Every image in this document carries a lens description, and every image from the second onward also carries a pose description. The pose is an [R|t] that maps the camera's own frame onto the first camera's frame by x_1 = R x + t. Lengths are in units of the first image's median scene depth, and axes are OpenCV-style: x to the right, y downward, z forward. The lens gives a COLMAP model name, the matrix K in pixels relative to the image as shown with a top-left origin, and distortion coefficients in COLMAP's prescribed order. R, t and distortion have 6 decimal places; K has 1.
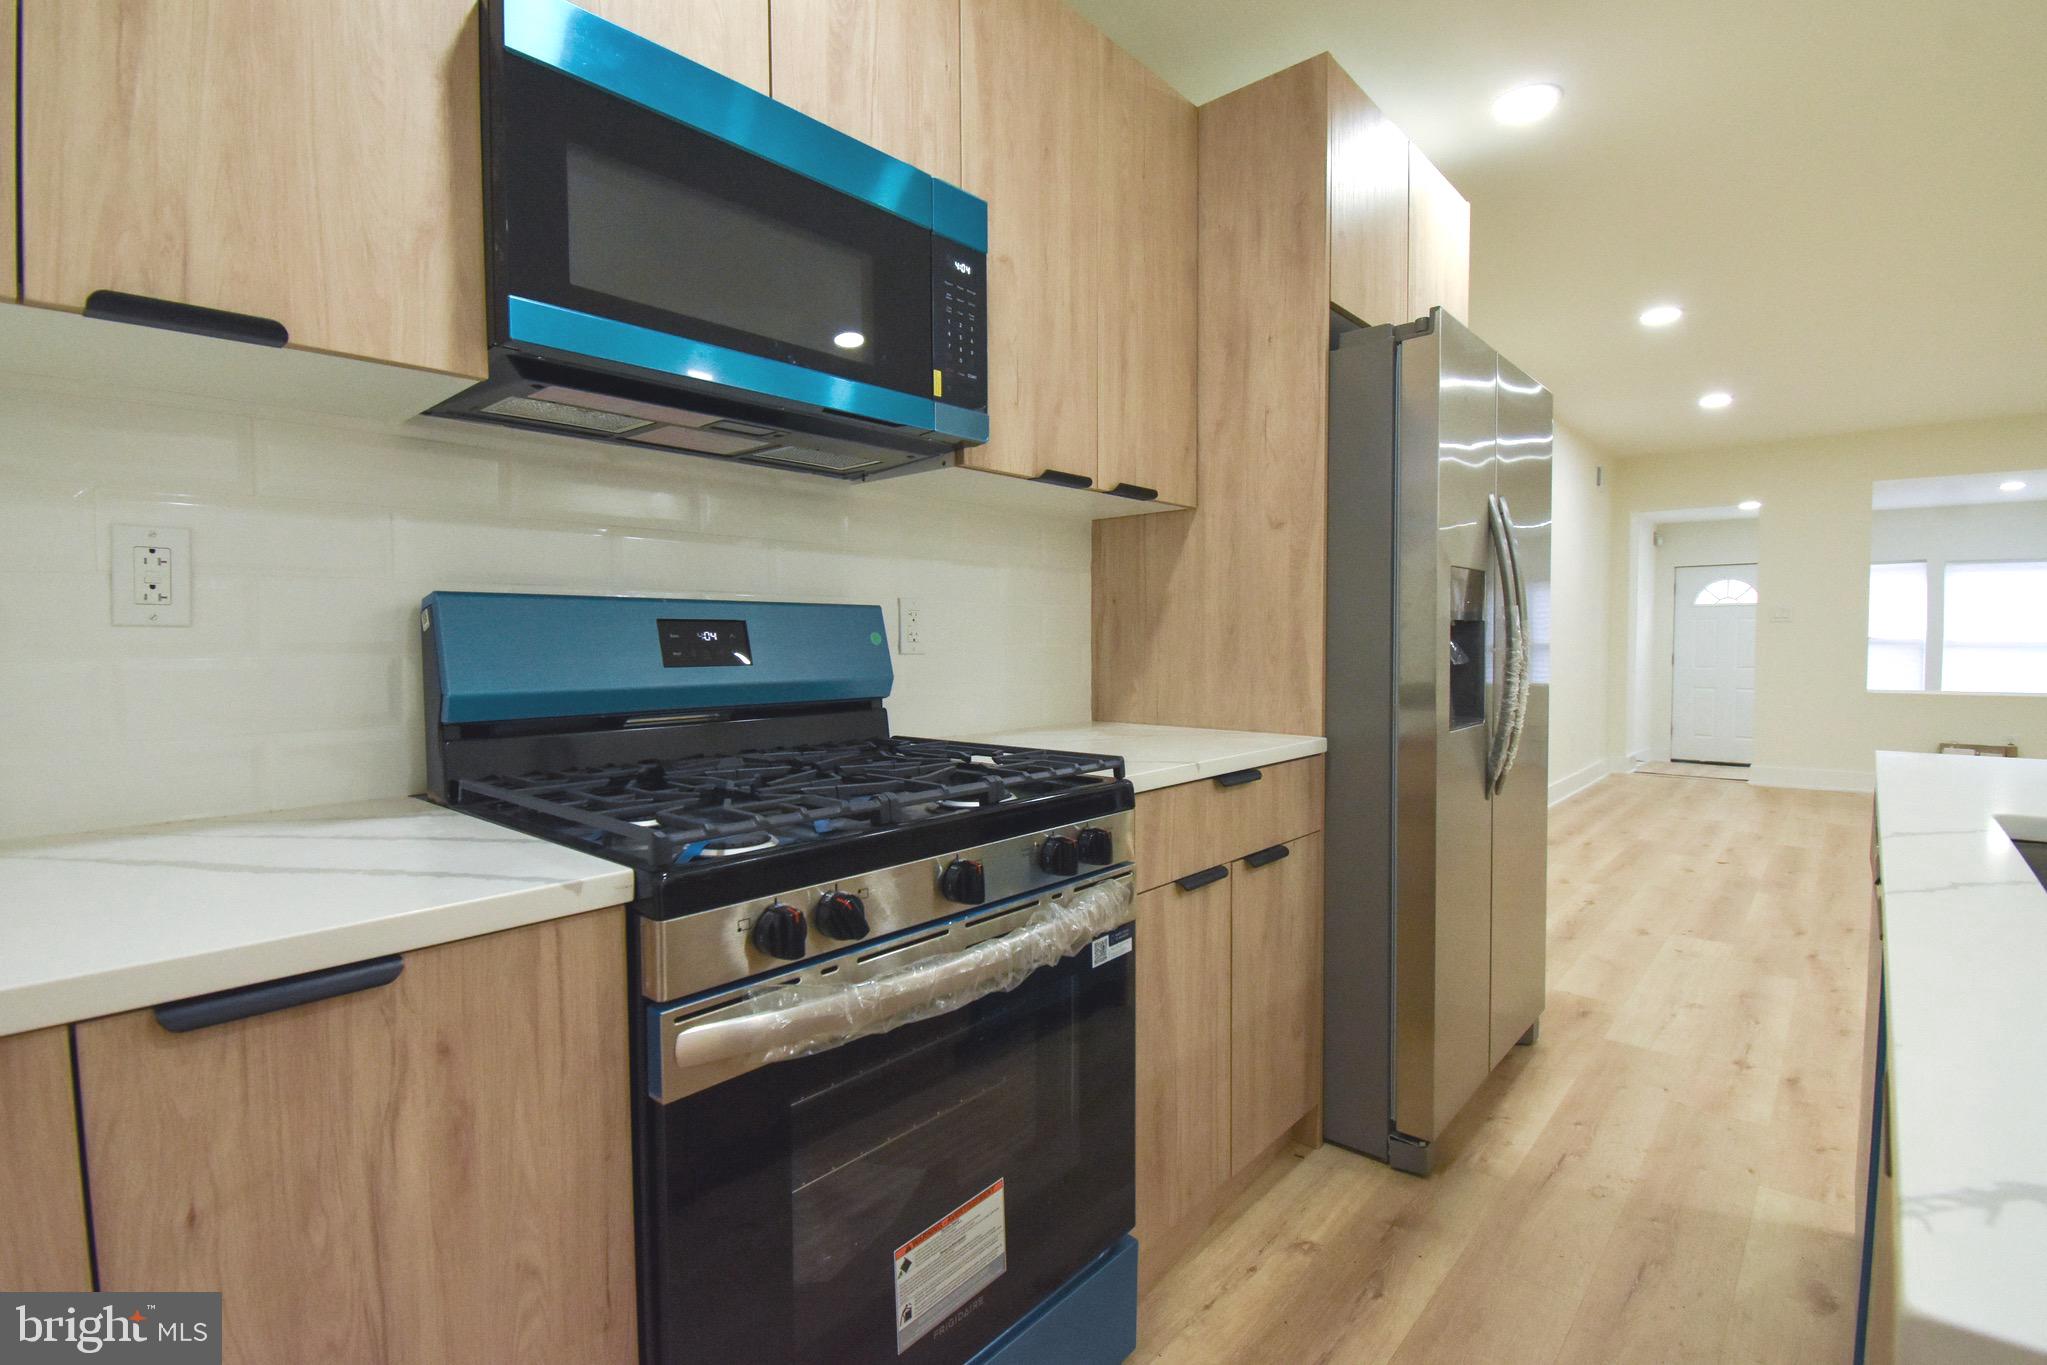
lens RADIAL K [[928.5, 0, 1025.6], [0, 928.5, 686.2], [0, 0, 1]] dist [-0.002648, -0.006786]
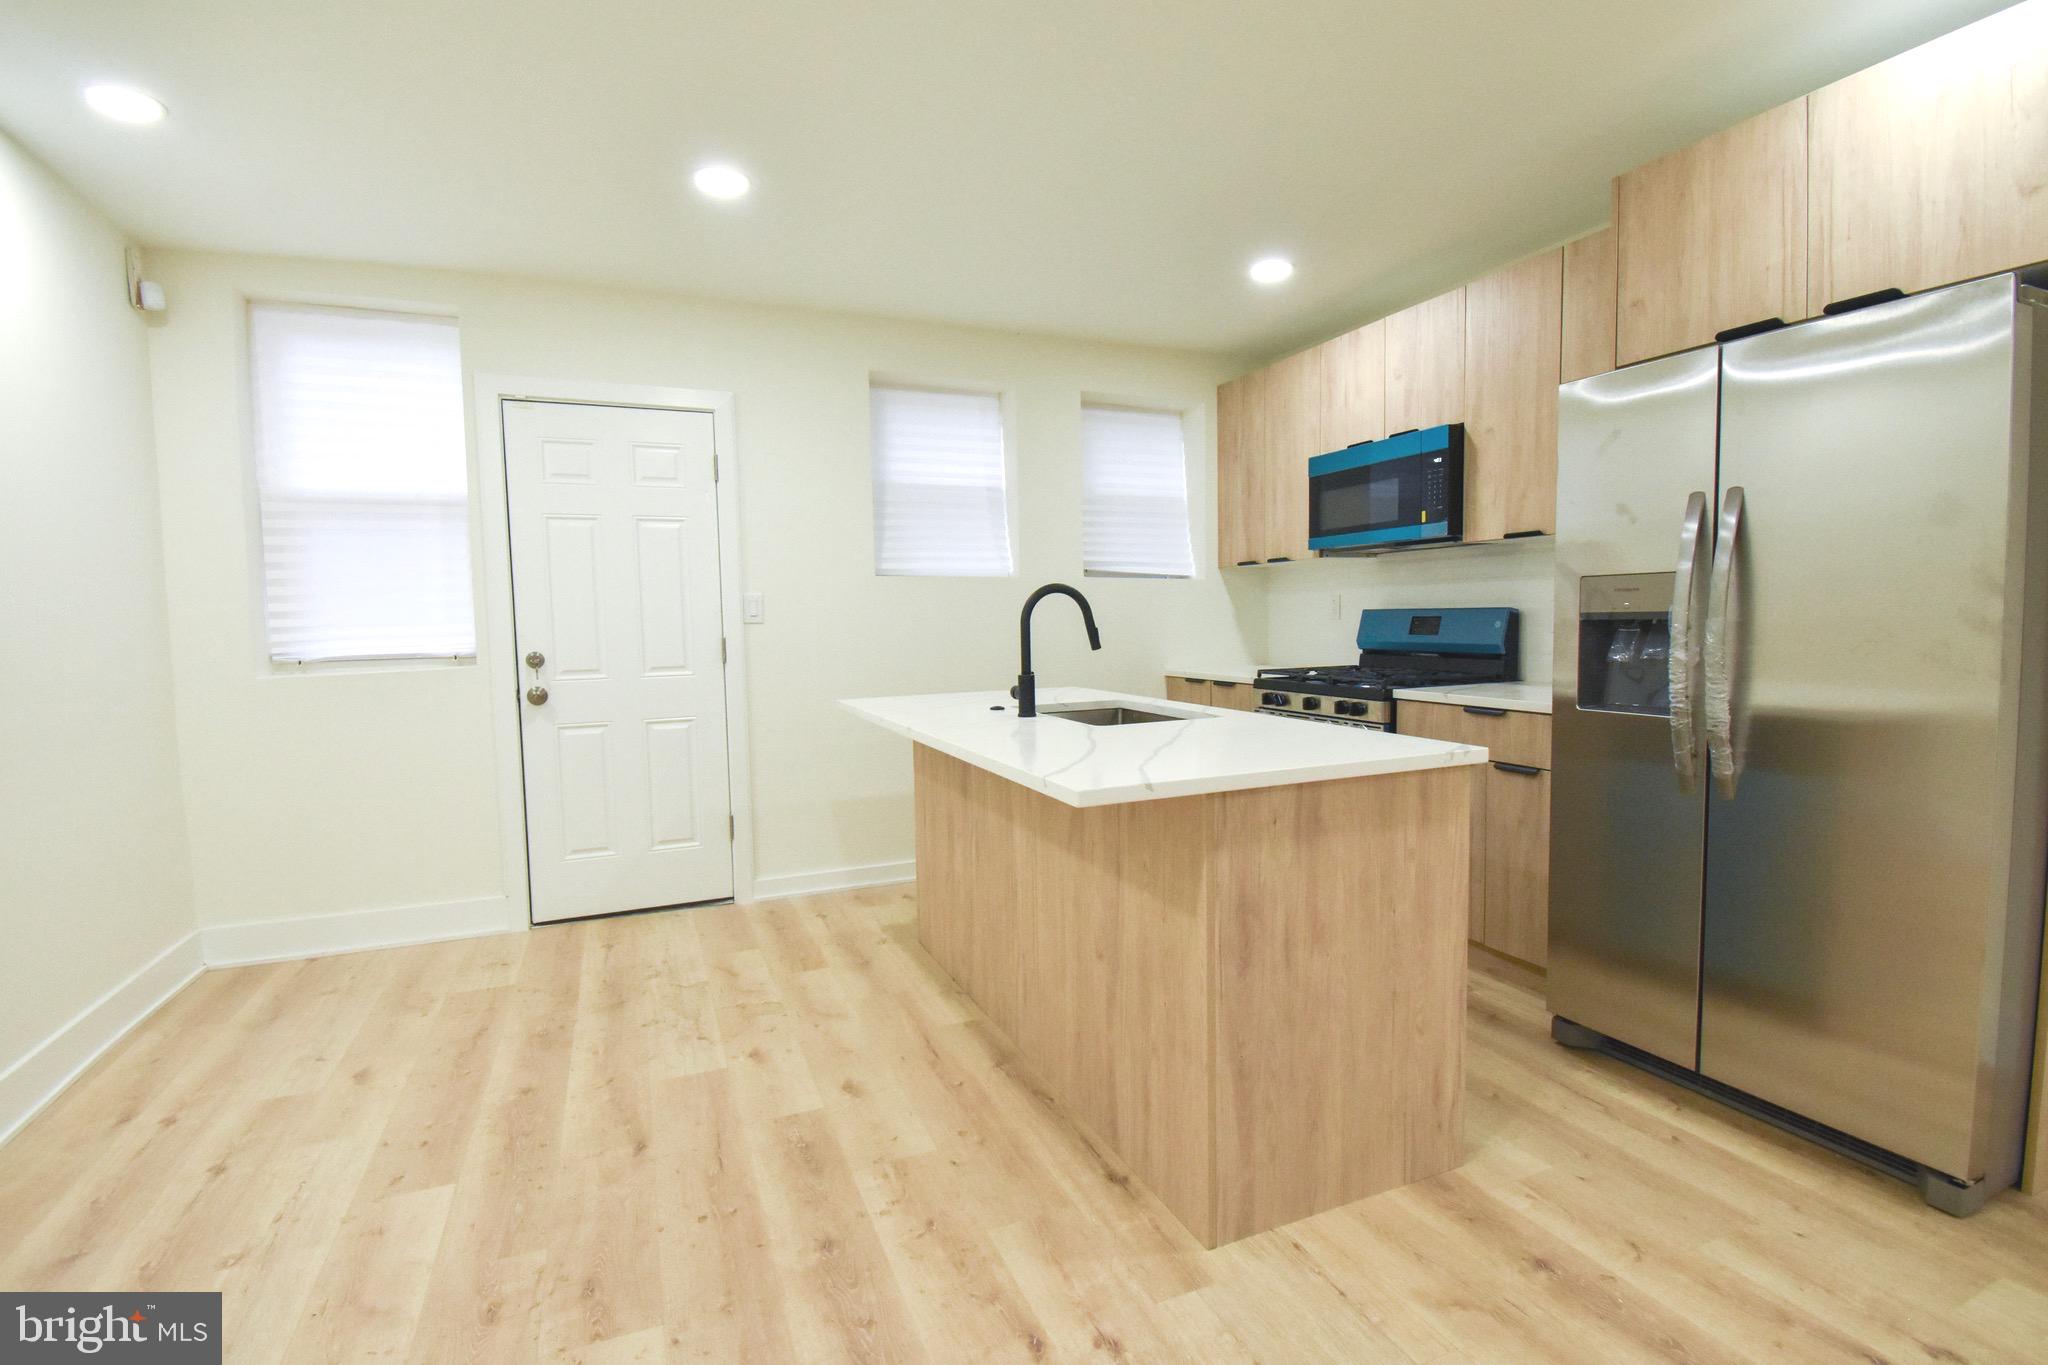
lens RADIAL K [[951.0, 0, 1033.0], [0, 951.0, 681.8], [0, 0, 1]] dist [-0.011733, -0.002804]
pose [[-0.410316, 0.078752, -0.908537, 2.107014], [-0.020934, 0.995188, 0.095718, -0.102379], [0.911703, 0.058294, -0.406693, 0.923843]]
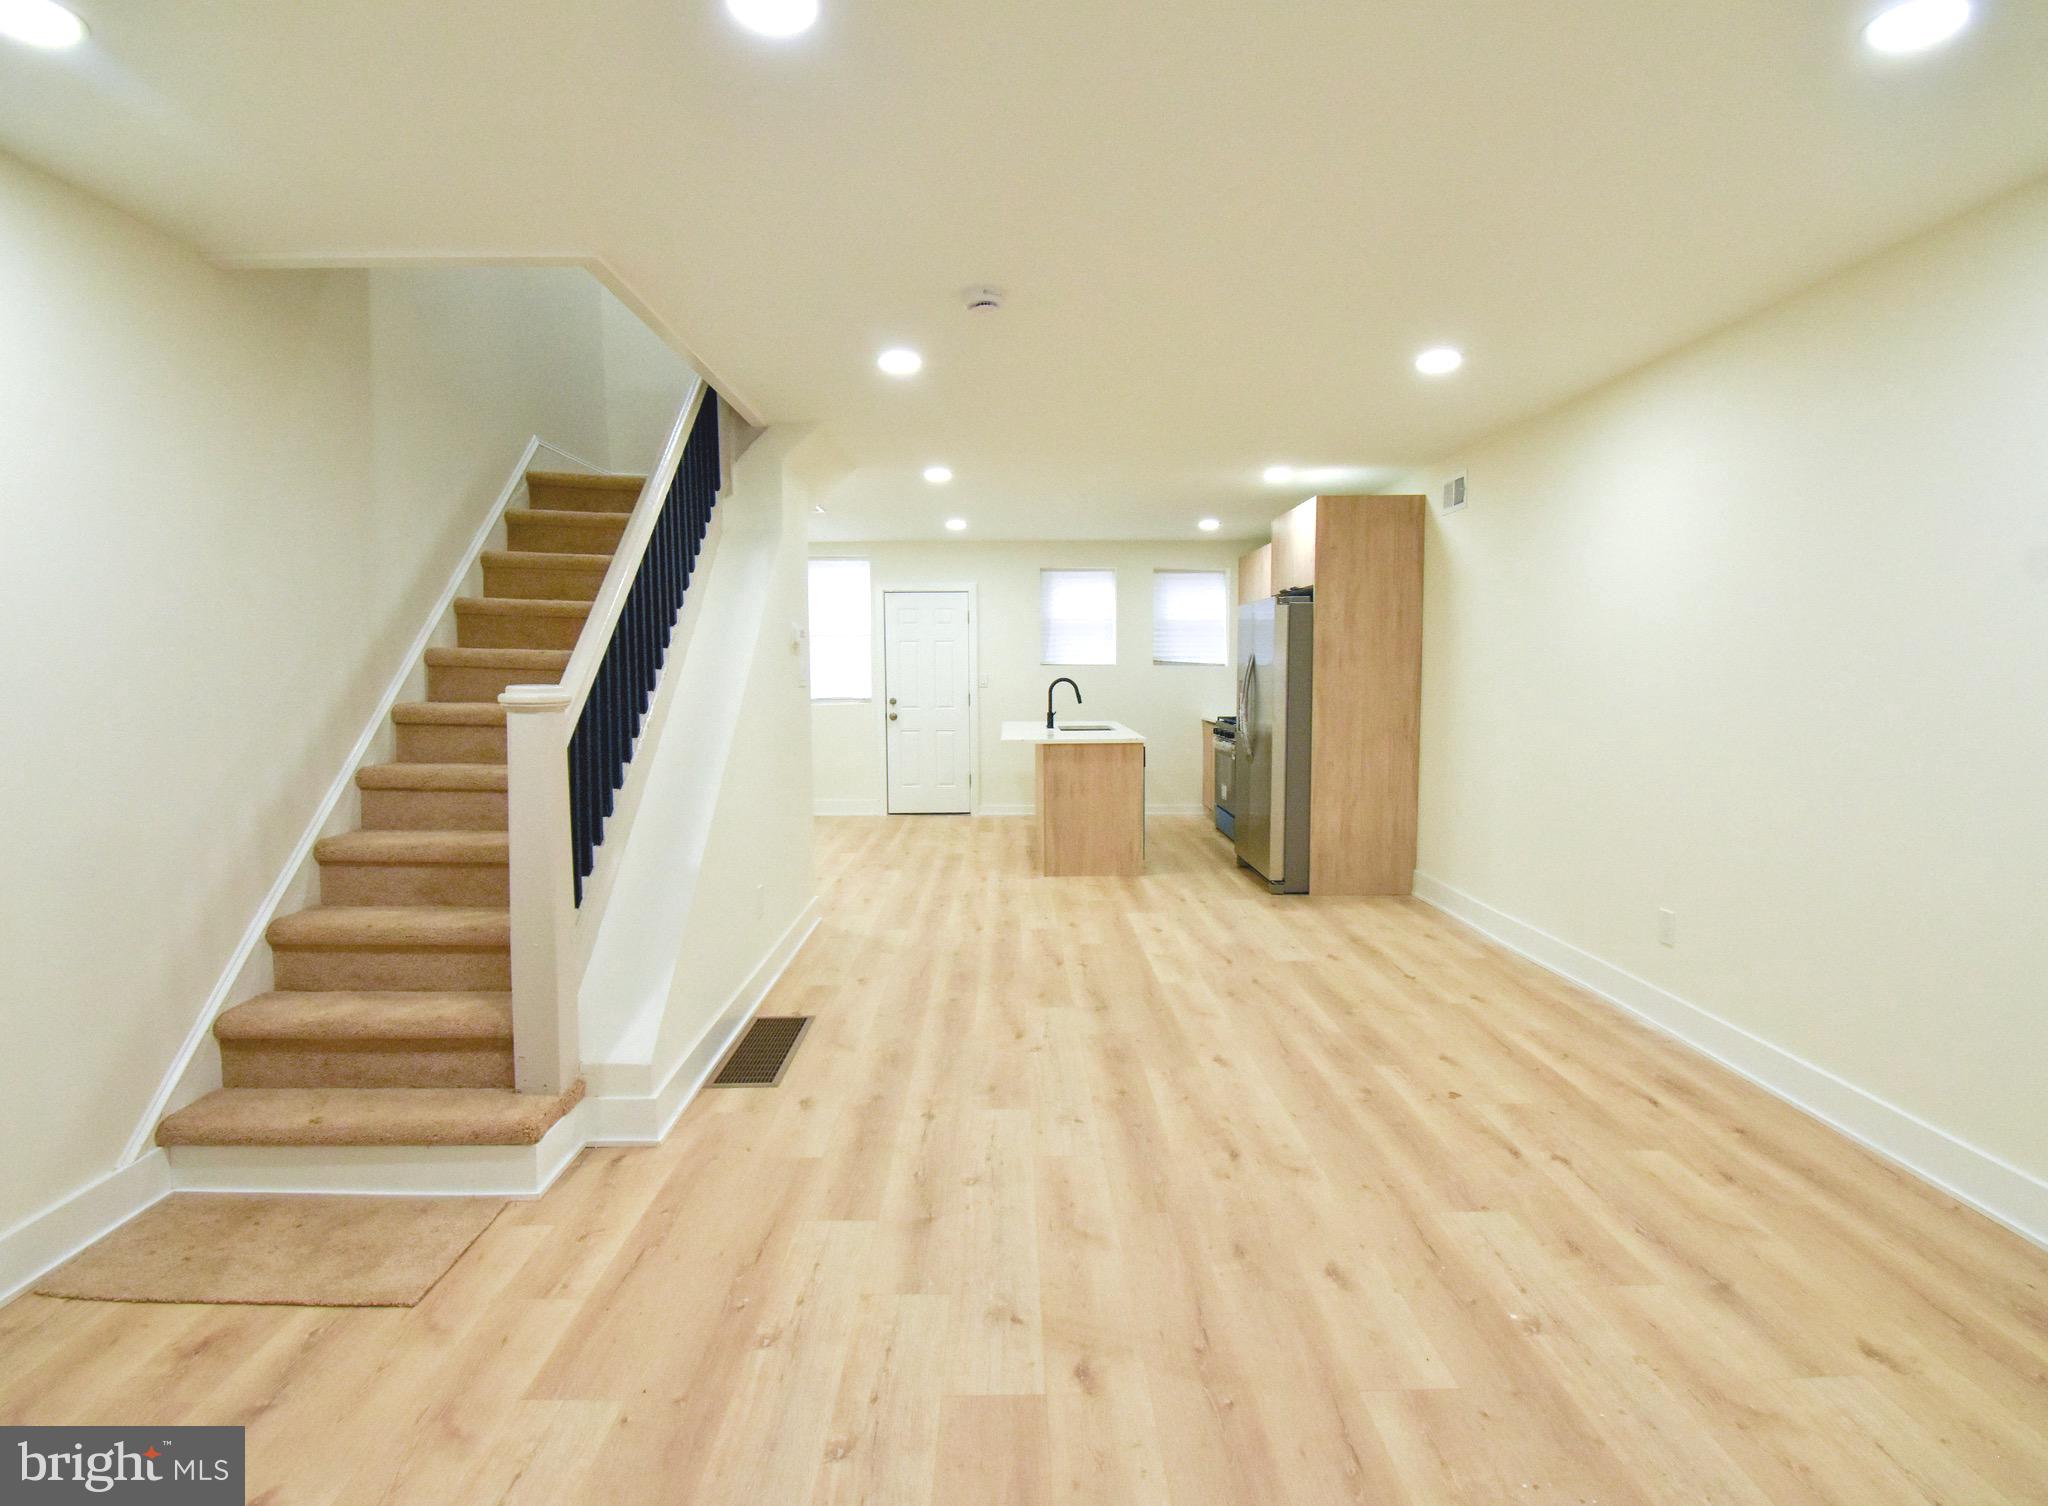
lens RADIAL K [[1005.5, 0, 1025.3], [0, 1005.5, 754.2], [0, 0, 1]] dist [-0.001011, -0.005973]
pose [[-0.727499, 0.073926, -0.682115, 3.731614], [-0.019294, 0.991581, 0.128043, -0.335772], [0.685838, 0.106312, -0.719947, 3.319941]]
